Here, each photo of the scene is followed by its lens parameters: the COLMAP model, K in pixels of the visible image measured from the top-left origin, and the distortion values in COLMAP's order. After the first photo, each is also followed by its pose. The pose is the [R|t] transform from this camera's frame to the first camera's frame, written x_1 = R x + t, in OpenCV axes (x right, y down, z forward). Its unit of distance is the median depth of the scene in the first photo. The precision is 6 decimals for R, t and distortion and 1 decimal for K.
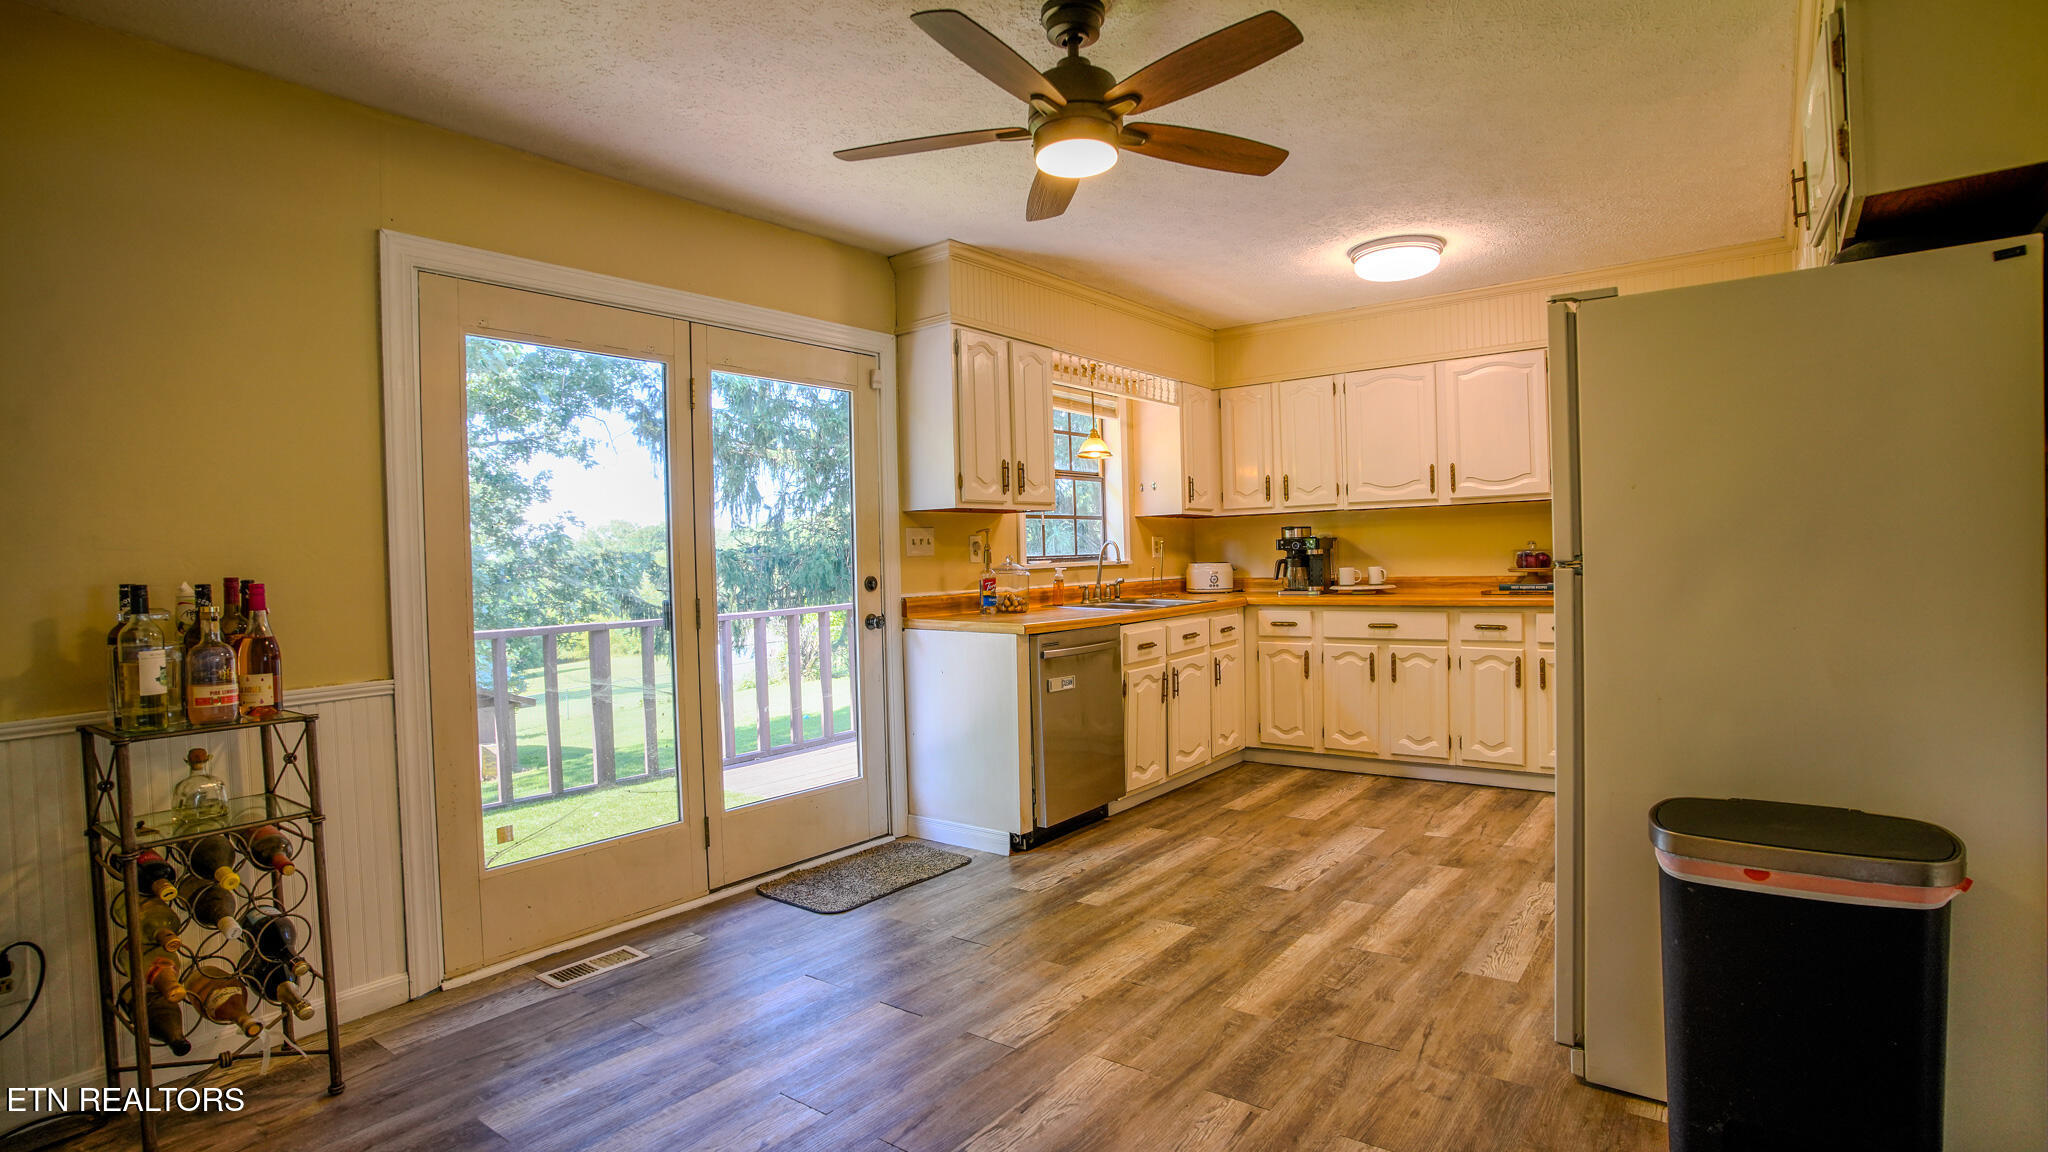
lens RADIAL K [[1008.3, 0, 1028.5], [0, 1008.3, 570.3], [0, 0, 1]] dist [-0.085249, 0.042445]
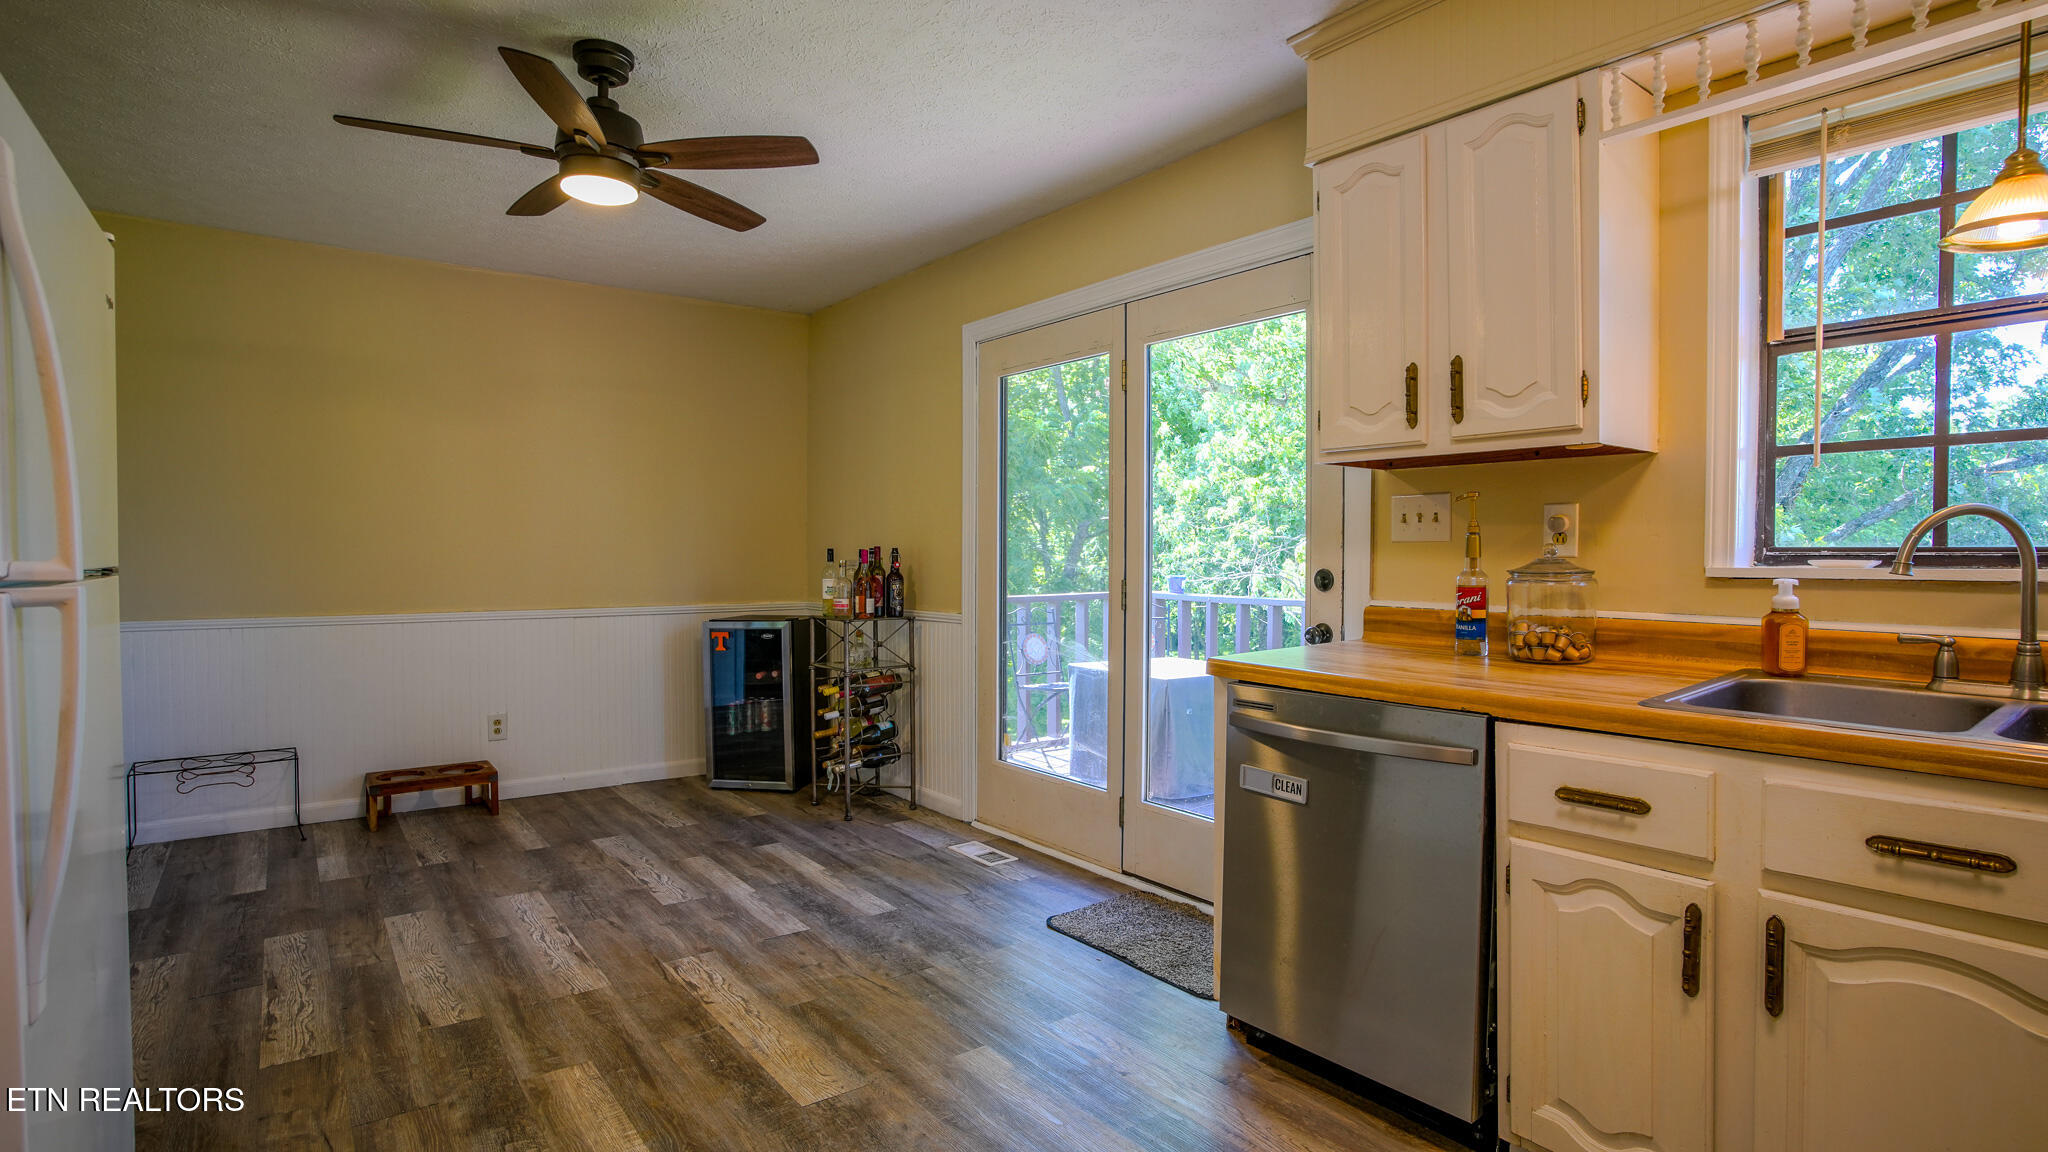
lens RADIAL K [[1008.3, 0, 1028.5], [0, 1008.3, 570.3], [0, 0, 1]] dist [-0.085249, 0.042445]
pose [[-0.263813, 0.047928, -0.963382, 0.596576], [-0.009124, 0.998596, 0.052178, -0.029347], [0.964531, 0.022555, -0.263006, 1.047438]]
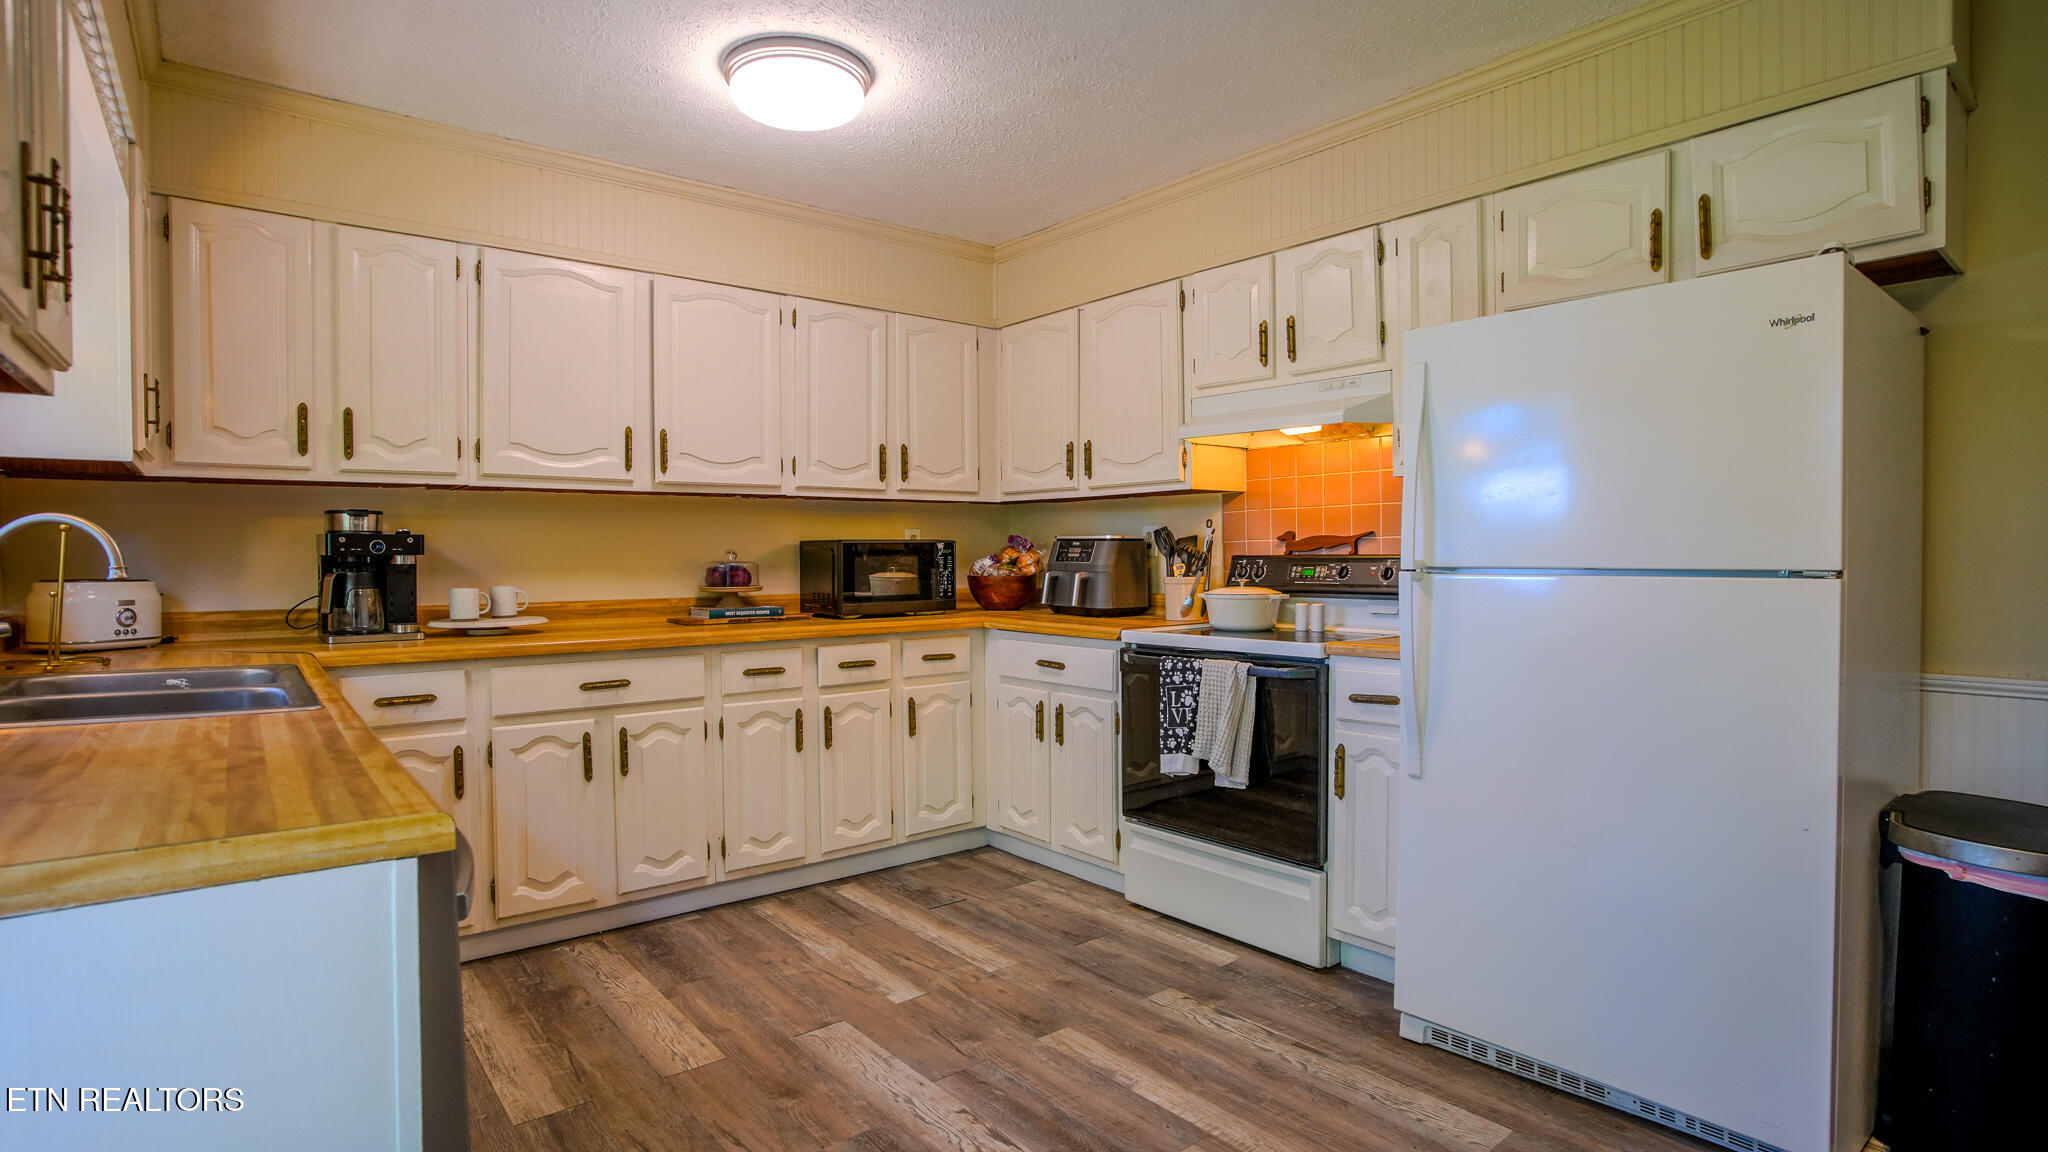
lens RADIAL K [[1008.3, 0, 1028.5], [0, 1008.3, 570.3], [0, 0, 1]] dist [-0.085249, 0.042445]
pose [[0.229487, 0.010034, 0.973260, -0.213830], [0.011034, 0.999856, -0.012910, -0.003056], [-0.973249, 0.013702, 0.229343, 0.794717]]
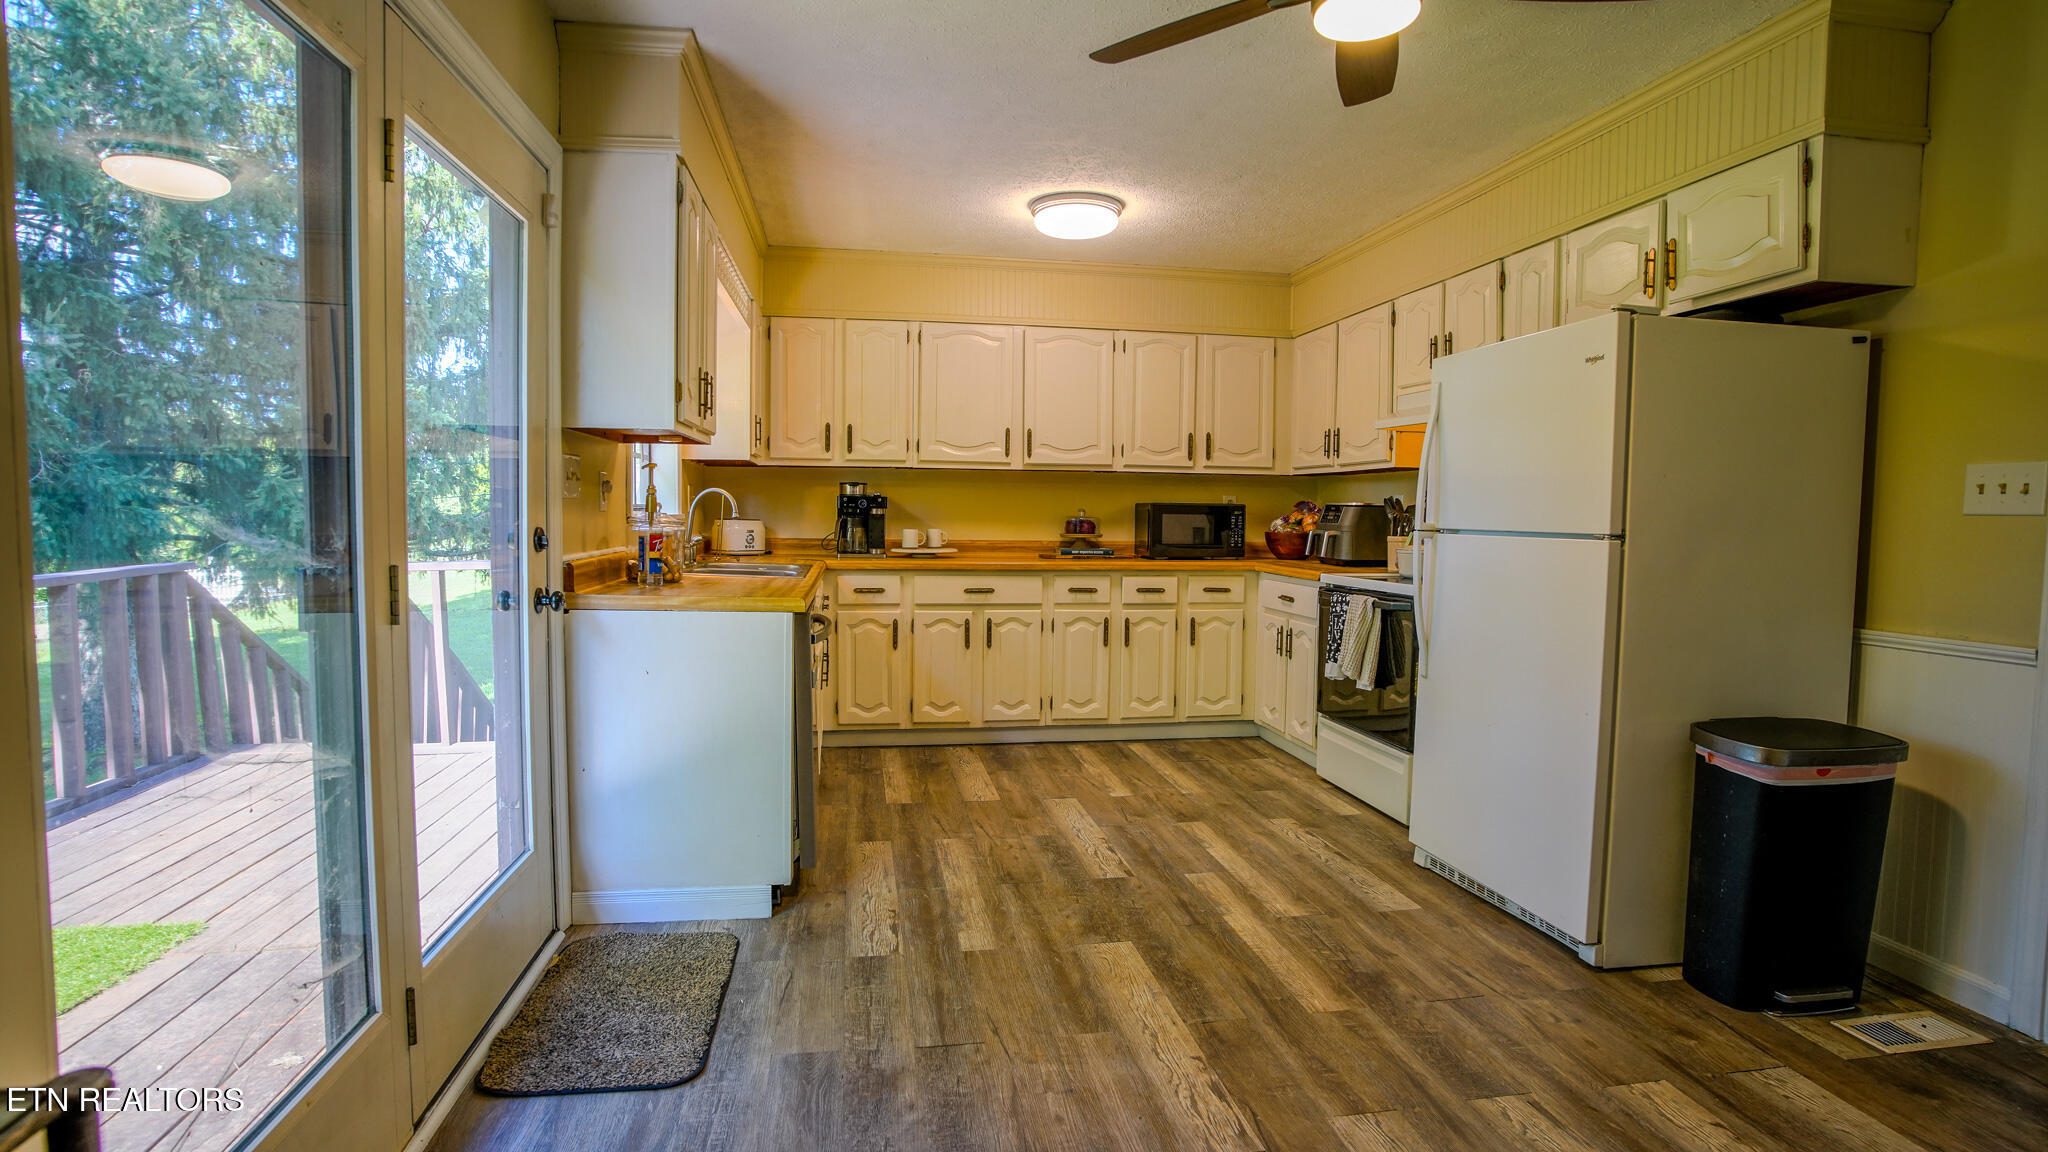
lens RADIAL K [[1008.3, 0, 1028.5], [0, 1008.3, 570.3], [0, 0, 1]] dist [-0.085249, 0.042445]
pose [[0.682437, -0.005715, 0.730922, -0.422686], [-0.022555, 0.999329, 0.028873, 0.008483], [-0.730597, -0.036190, 0.681849, 0.384521]]
